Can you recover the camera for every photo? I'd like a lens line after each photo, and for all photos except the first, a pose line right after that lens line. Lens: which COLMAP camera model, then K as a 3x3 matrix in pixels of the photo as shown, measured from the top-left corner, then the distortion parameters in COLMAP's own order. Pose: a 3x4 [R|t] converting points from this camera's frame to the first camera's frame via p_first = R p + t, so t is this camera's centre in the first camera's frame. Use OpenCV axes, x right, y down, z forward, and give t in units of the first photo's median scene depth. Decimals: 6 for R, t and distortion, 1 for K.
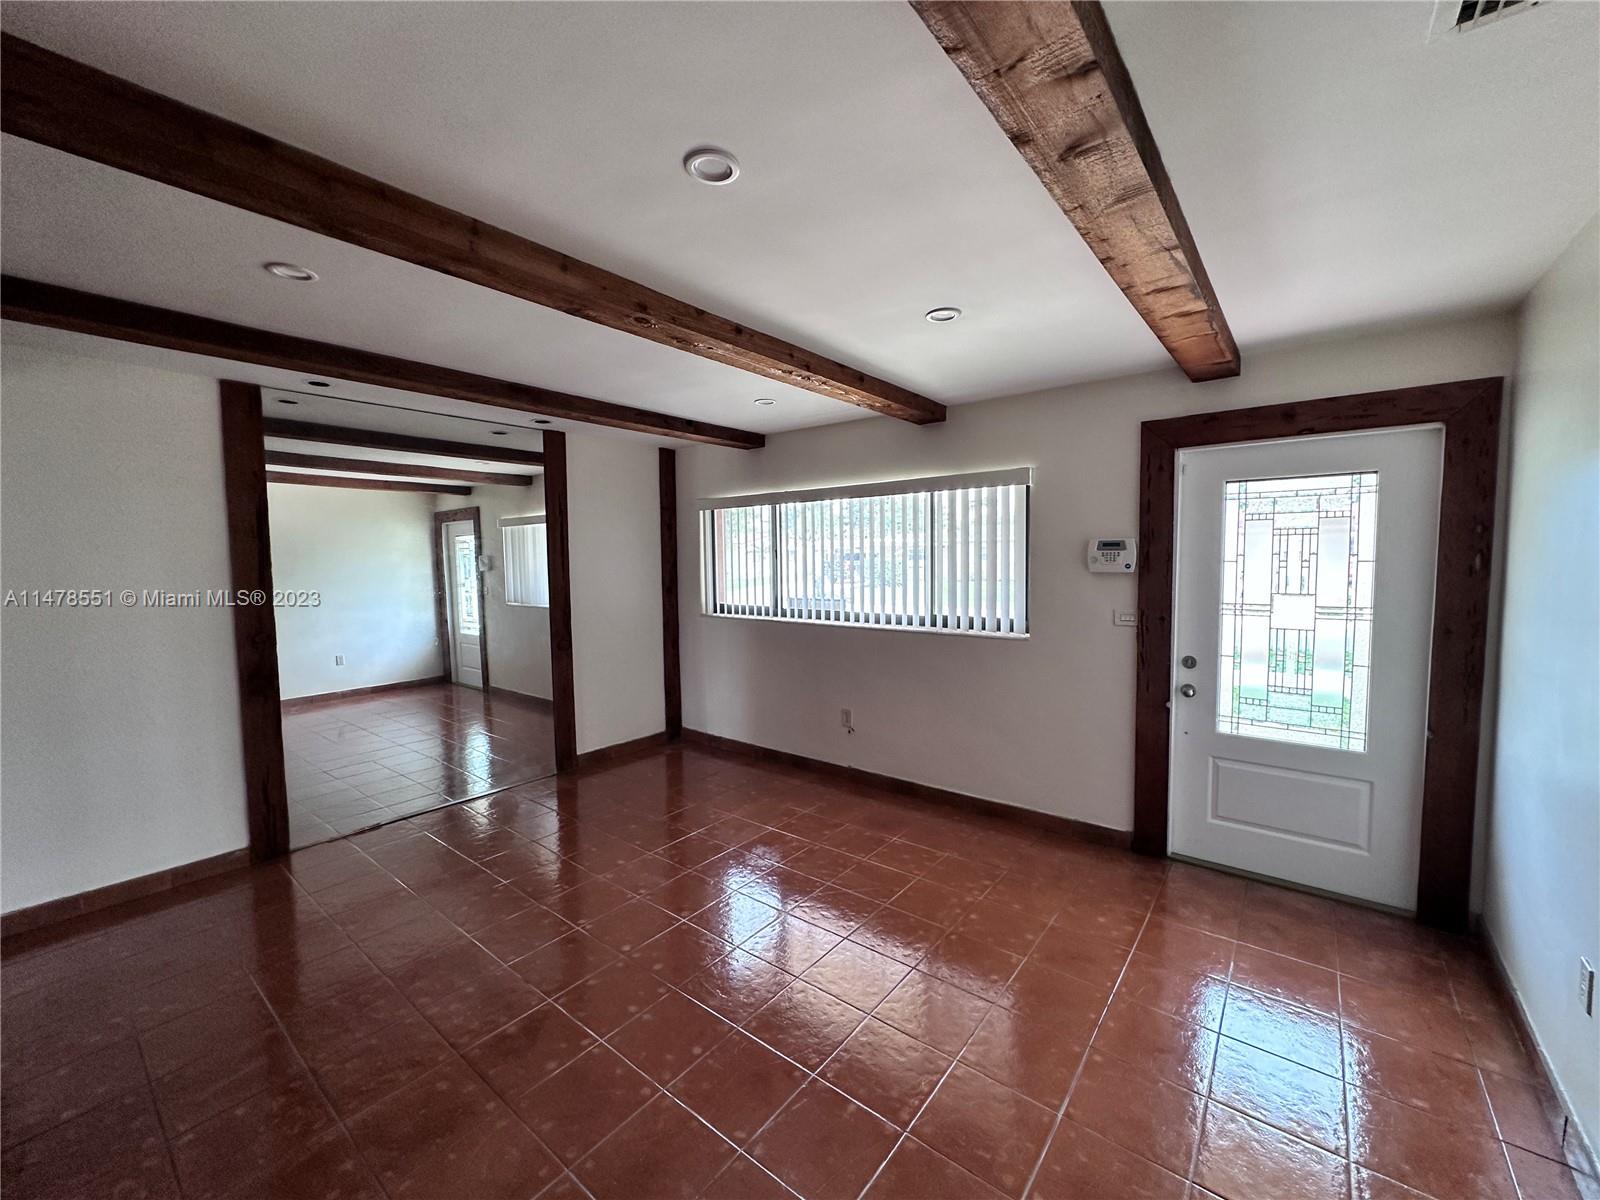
lens RADIAL K [[638.5, 0, 798.1], [0, 638.5, 593.9], [0, 0, 1]] dist [-0.002098, -0.000811]
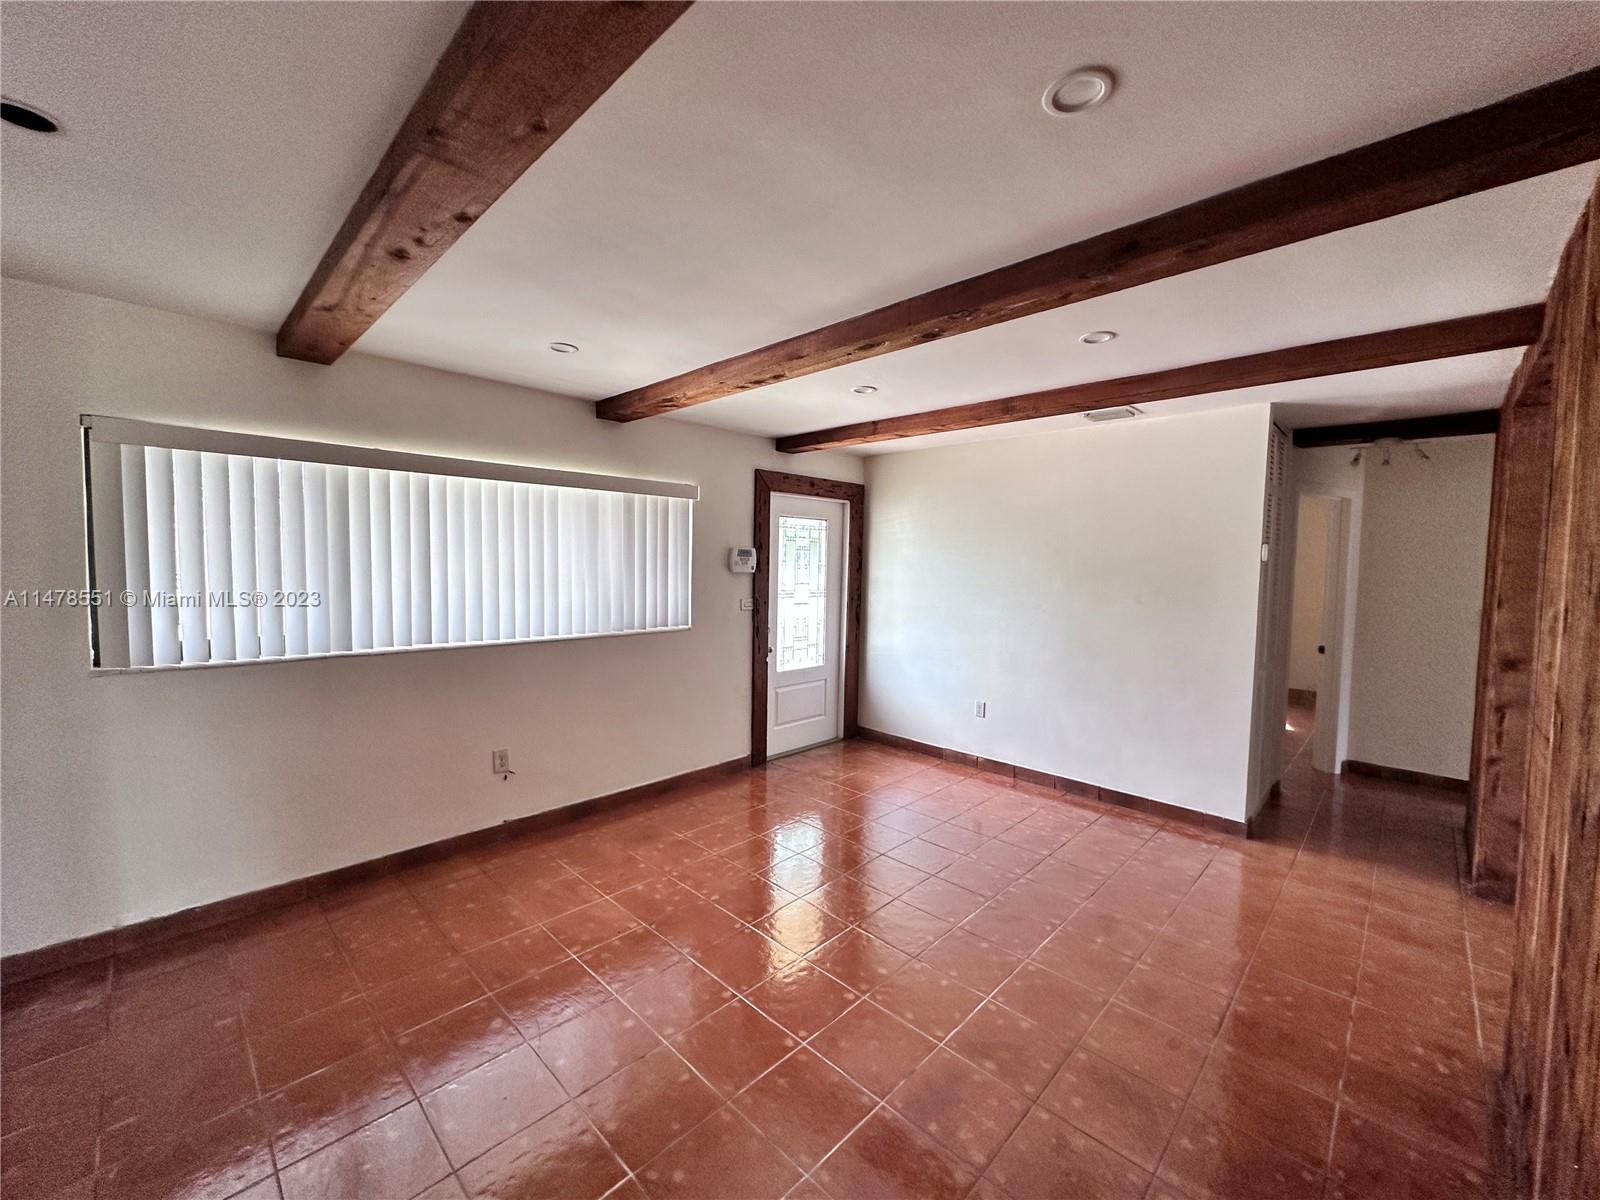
lens RADIAL K [[638.5, 0, 796.4], [0, 638.5, 602.9], [0, 0, 1]] dist [-0.002098, -0.000811]
pose [[0.104057, -0.052821, 0.993168, -0.858966], [0.041682, 0.997943, 0.048708, -0.029952], [-0.993698, 0.036329, 0.106045, 0.726800]]
